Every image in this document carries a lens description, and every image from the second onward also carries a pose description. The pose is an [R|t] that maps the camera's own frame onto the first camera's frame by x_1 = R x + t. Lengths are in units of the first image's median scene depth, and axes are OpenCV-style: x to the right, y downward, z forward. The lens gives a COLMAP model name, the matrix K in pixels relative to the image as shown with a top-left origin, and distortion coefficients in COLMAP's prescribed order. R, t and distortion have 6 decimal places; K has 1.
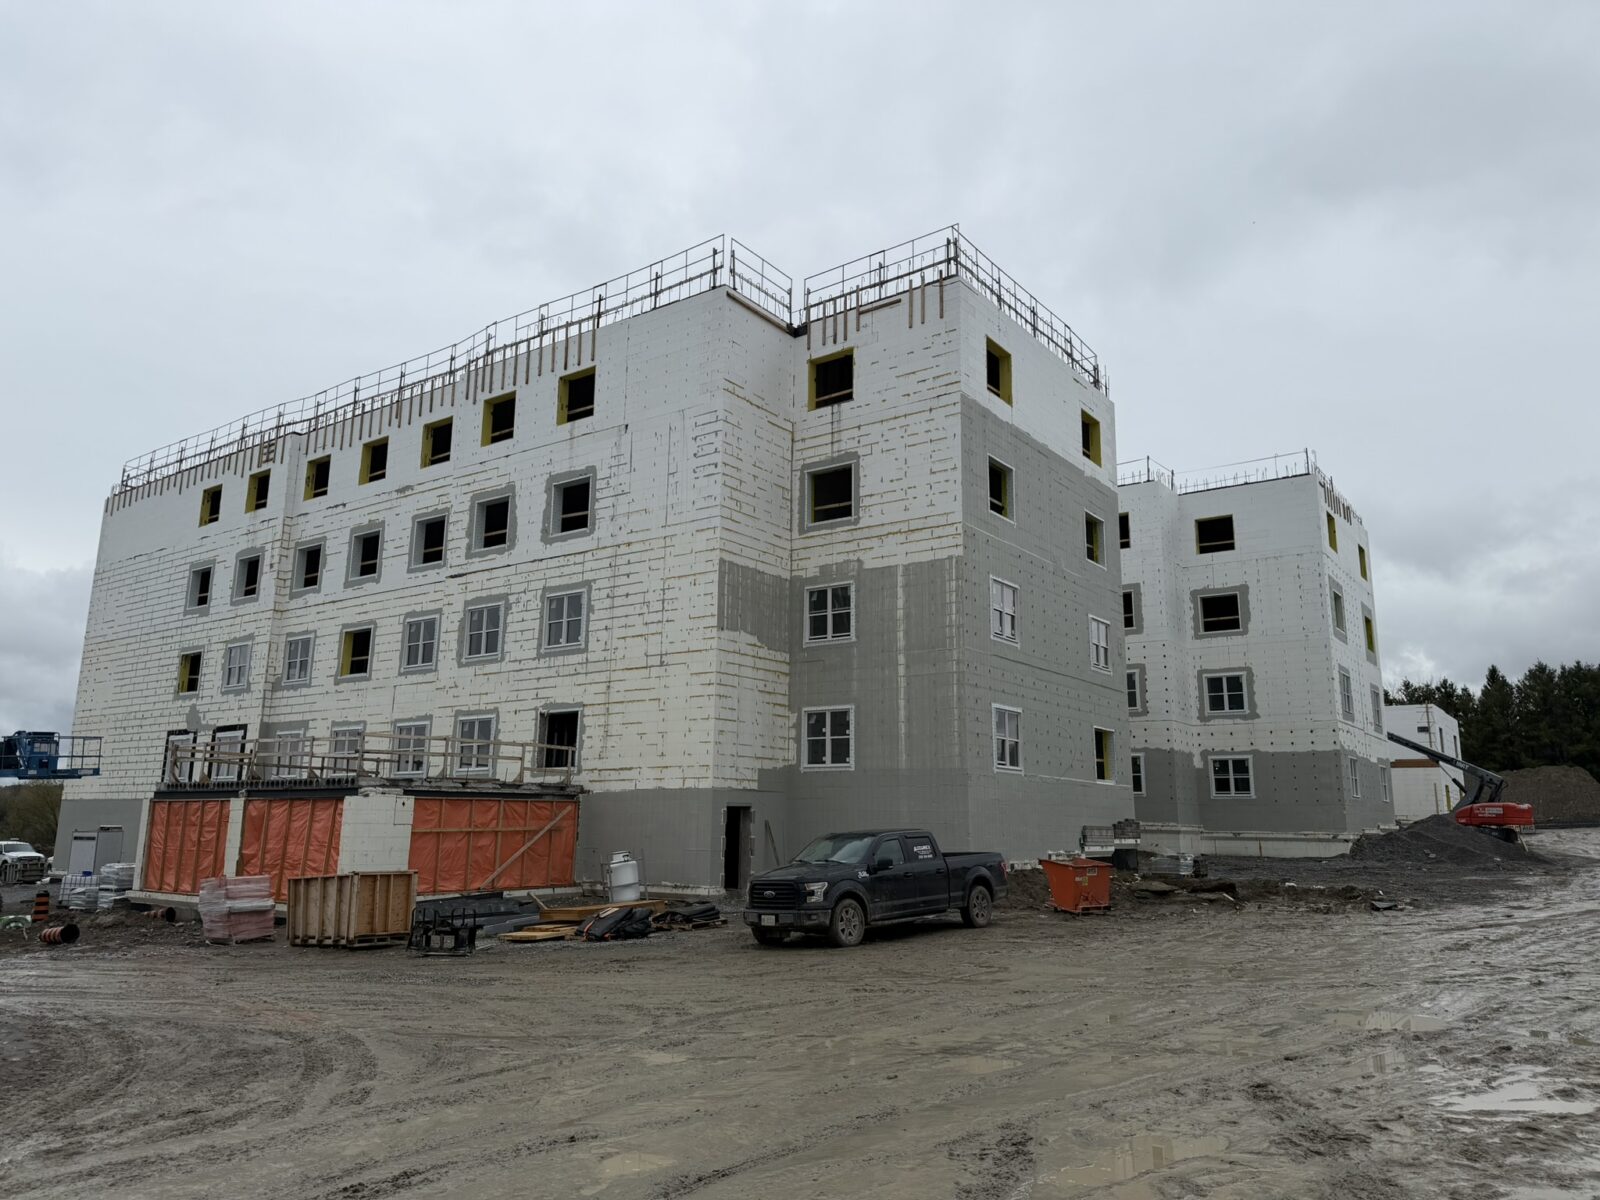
lens RADIAL K [[1138.3, 0, 796.9], [0, 1138.3, 607.7], [0, 0, 1]] dist [0.110398, -0.010266]
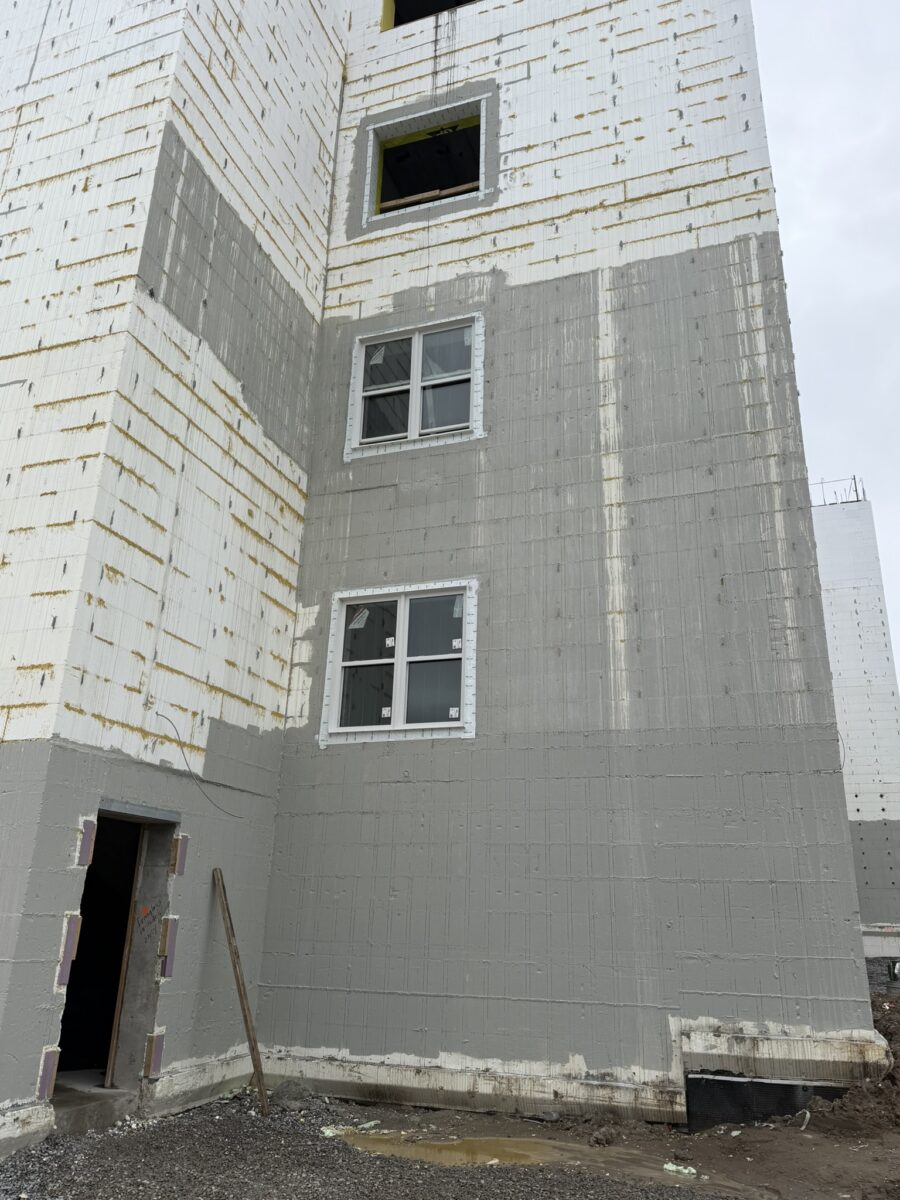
lens RADIAL K [[872.2, 0, 460.6], [0, 872.2, 618.4], [0, 0, 1]] dist [0.037653, -0.032413]
pose [[0.953397, 0.110889, 0.280602, -0.038842], [-0.068802, 0.985413, -0.155651, 0.145176], [-0.293769, 0.129092, 0.947120, 0.705929]]
